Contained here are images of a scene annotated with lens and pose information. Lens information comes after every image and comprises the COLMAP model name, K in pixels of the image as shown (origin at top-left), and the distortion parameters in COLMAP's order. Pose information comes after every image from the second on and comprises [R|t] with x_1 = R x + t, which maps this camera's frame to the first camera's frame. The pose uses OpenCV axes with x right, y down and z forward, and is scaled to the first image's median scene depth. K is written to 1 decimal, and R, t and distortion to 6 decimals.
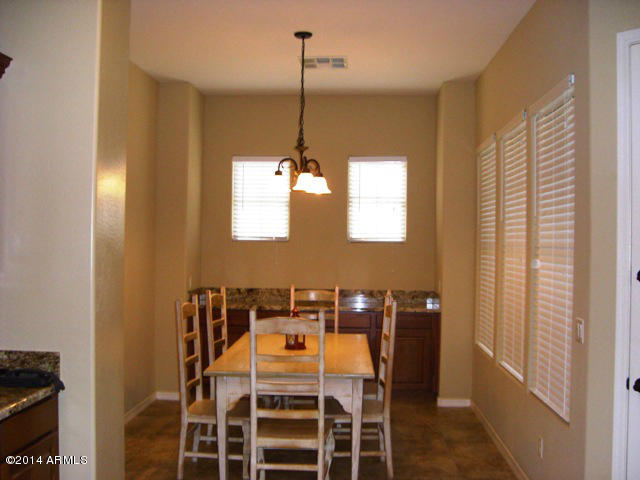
lens RADIAL K [[719.8, 0, 320.0], [0, 719.8, 240.0], [0, 0, 1]] dist [-0.248856, 0.365088]
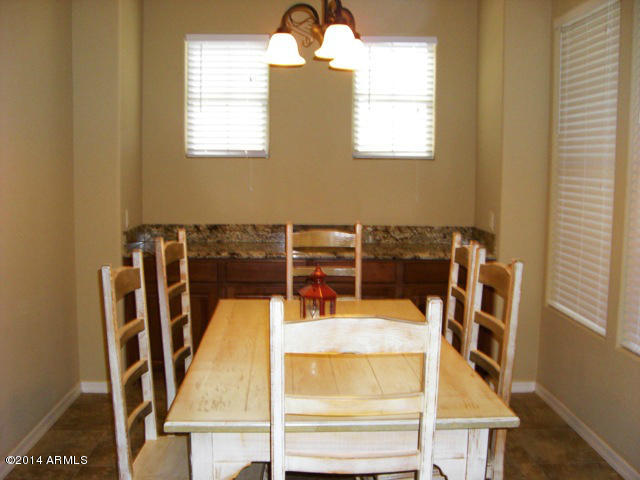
lens RADIAL K [[719.8, 0, 320.0], [0, 719.8, 240.0], [0, 0, 1]] dist [-0.248856, 0.365088]
pose [[0.996001, -0.010617, 0.088706, -0.067253], [0.000954, 0.994121, 0.108271, 0.008881], [-0.089334, -0.107753, 0.990156, 0.361741]]
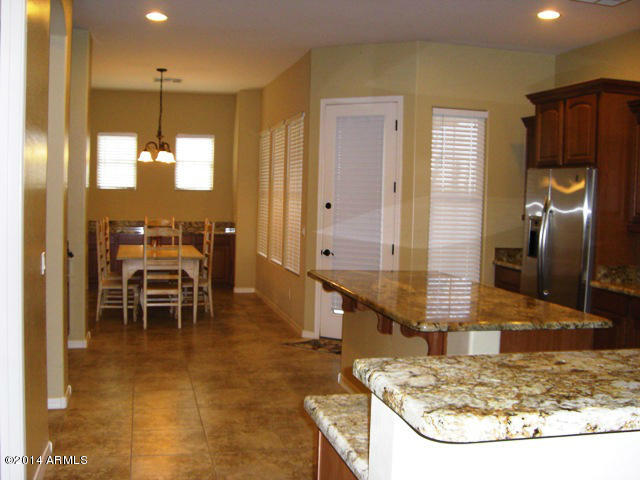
lens RADIAL K [[719.8, 0, 320.0], [0, 719.8, 240.0], [0, 0, 1]] dist [-0.248856, 0.365088]
pose [[0.956377, -0.007307, 0.292042, -0.131641], [-0.013157, 0.997595, 0.068046, 0.001349], [-0.291837, -0.068919, 0.953982, -0.648419]]
